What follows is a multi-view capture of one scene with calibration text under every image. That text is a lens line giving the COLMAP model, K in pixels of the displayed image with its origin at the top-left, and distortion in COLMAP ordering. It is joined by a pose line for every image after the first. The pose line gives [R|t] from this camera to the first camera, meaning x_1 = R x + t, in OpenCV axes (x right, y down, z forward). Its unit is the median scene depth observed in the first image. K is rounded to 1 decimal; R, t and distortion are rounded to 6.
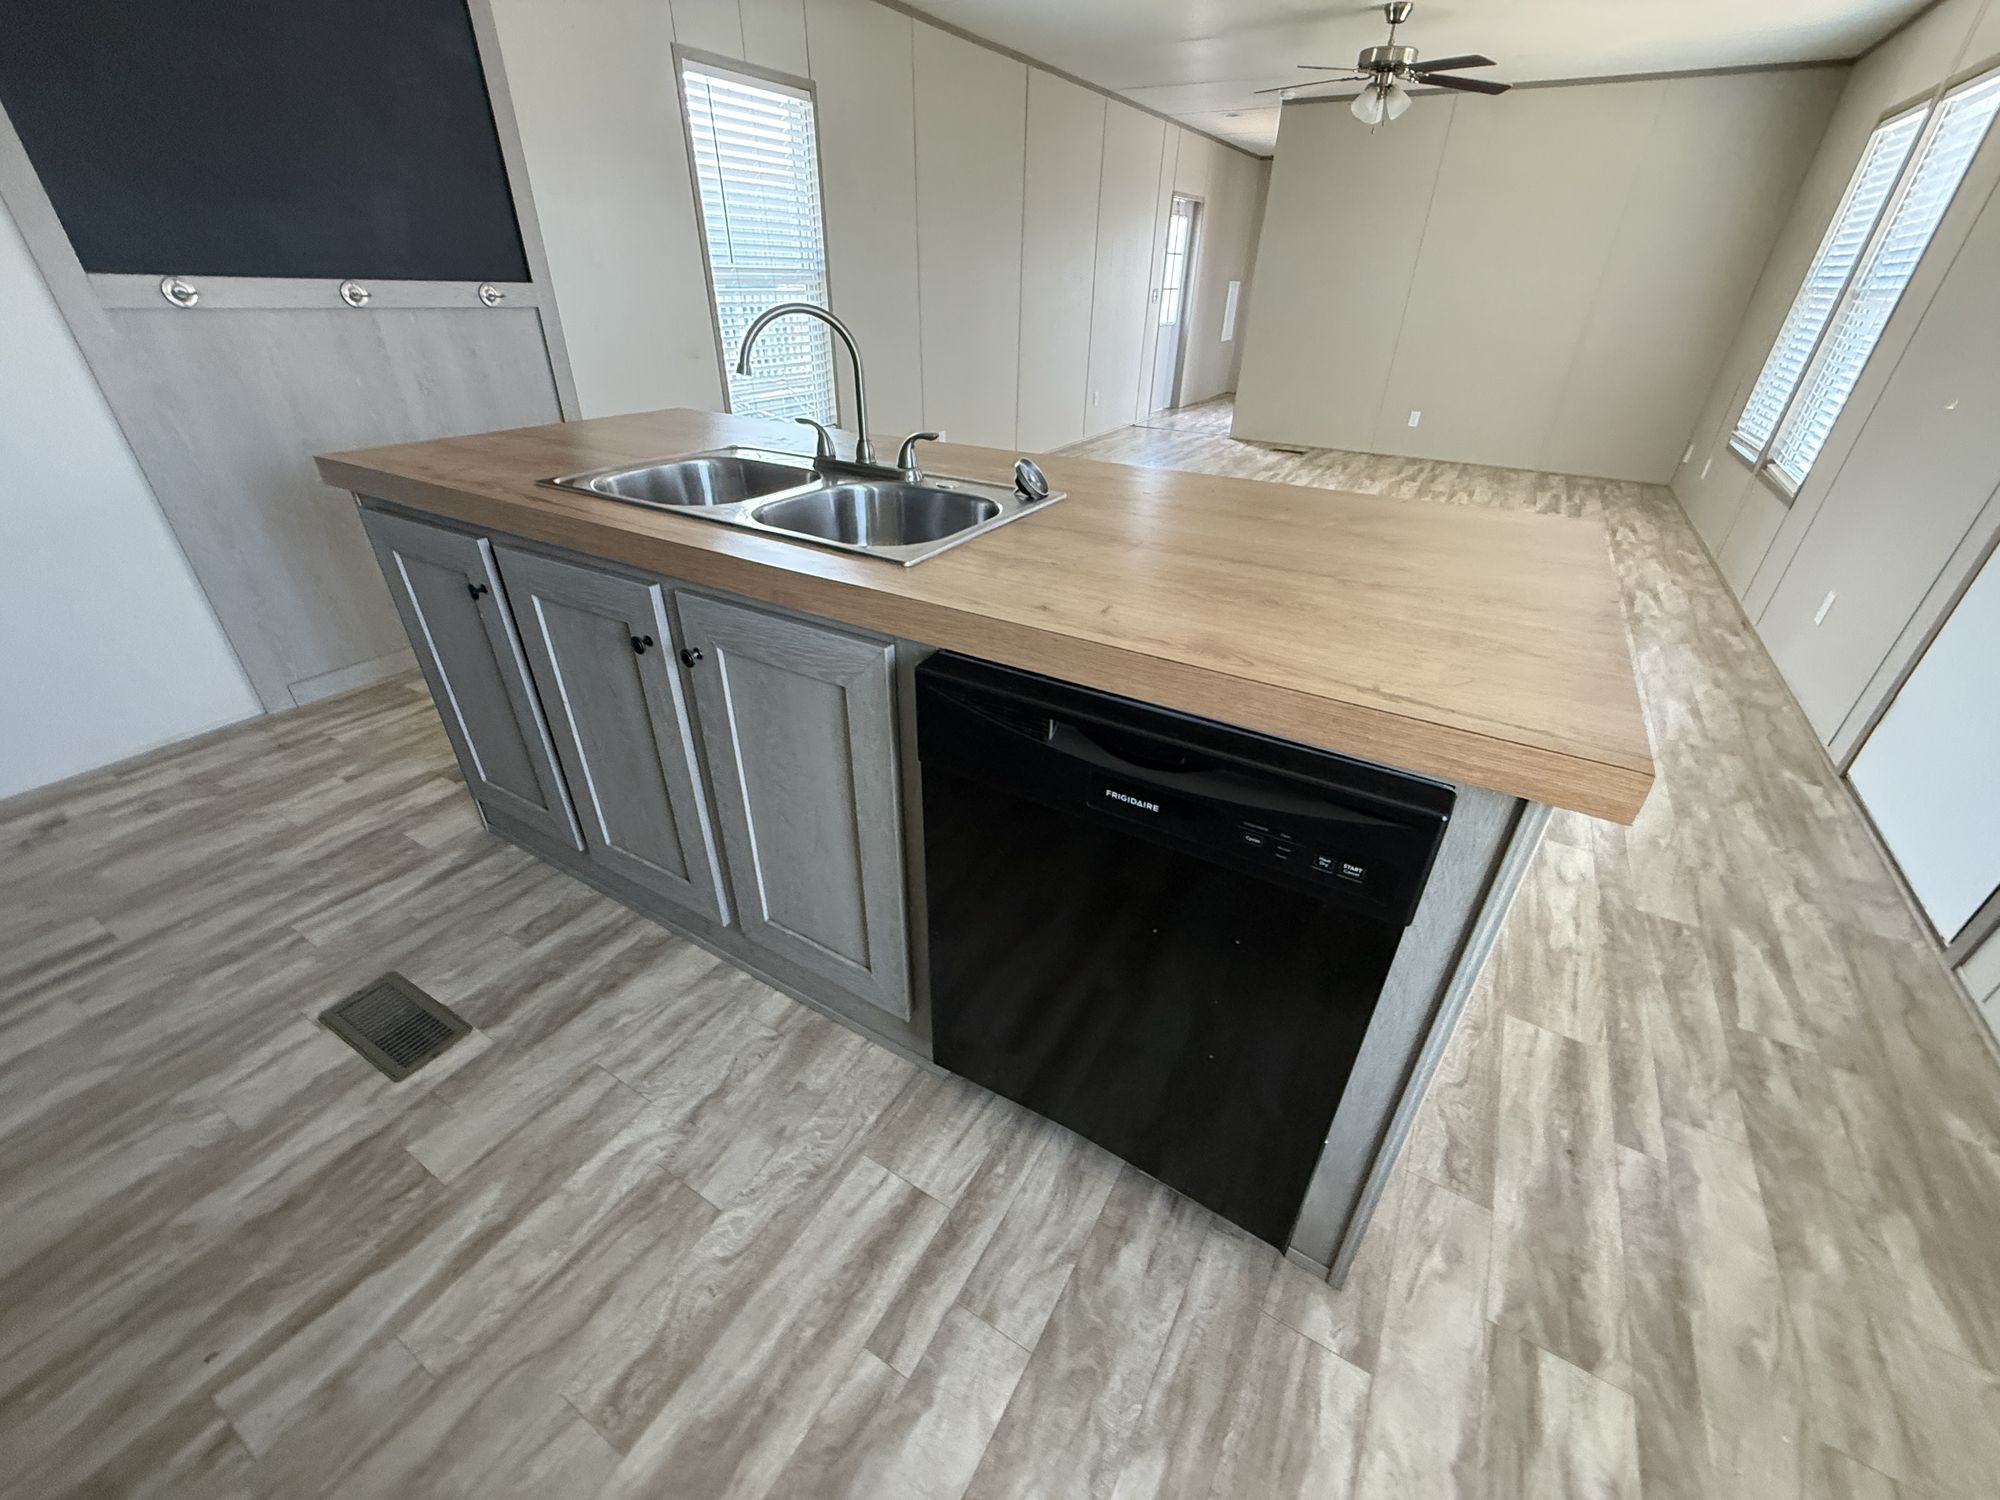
lens RADIAL K [[797.4, 0, 997.2], [0, 797.4, 747.1], [0, 0, 1]] dist [0.001536, -0.001316]
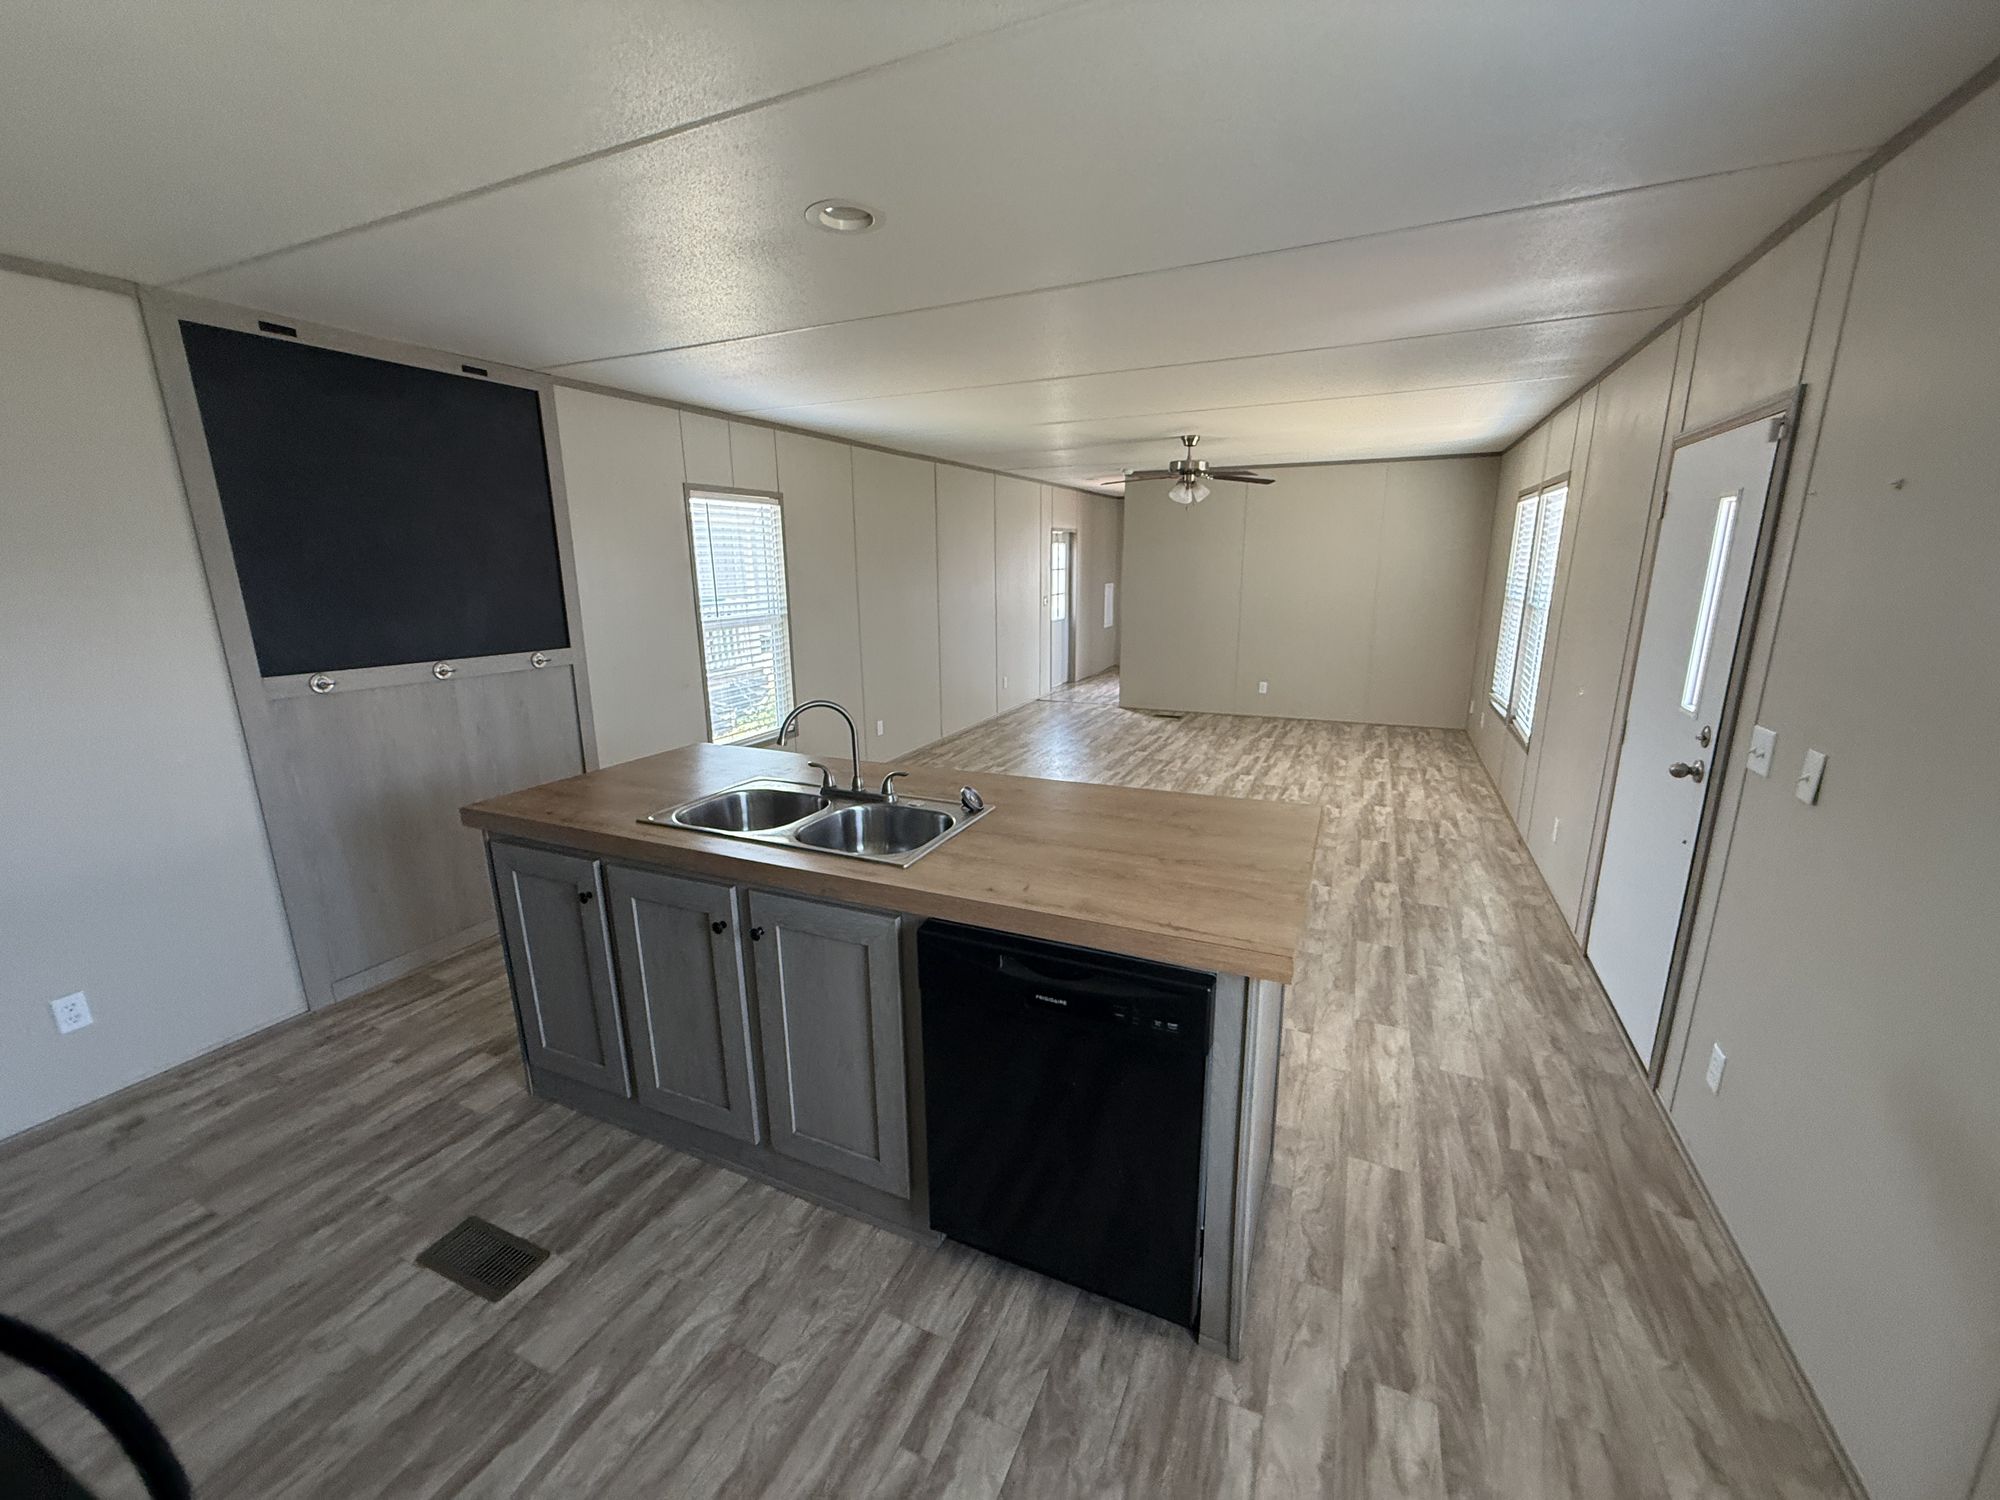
lens RADIAL K [[797.4, 0, 997.8], [0, 797.4, 747.7], [0, 0, 1]] dist [0.001536, -0.001316]
pose [[0.993555, -0.054234, 0.099534, -0.054460], [0.081469, 0.952207, -0.294388, 0.028795], [-0.078811, 0.300599, 0.950489, -0.495538]]
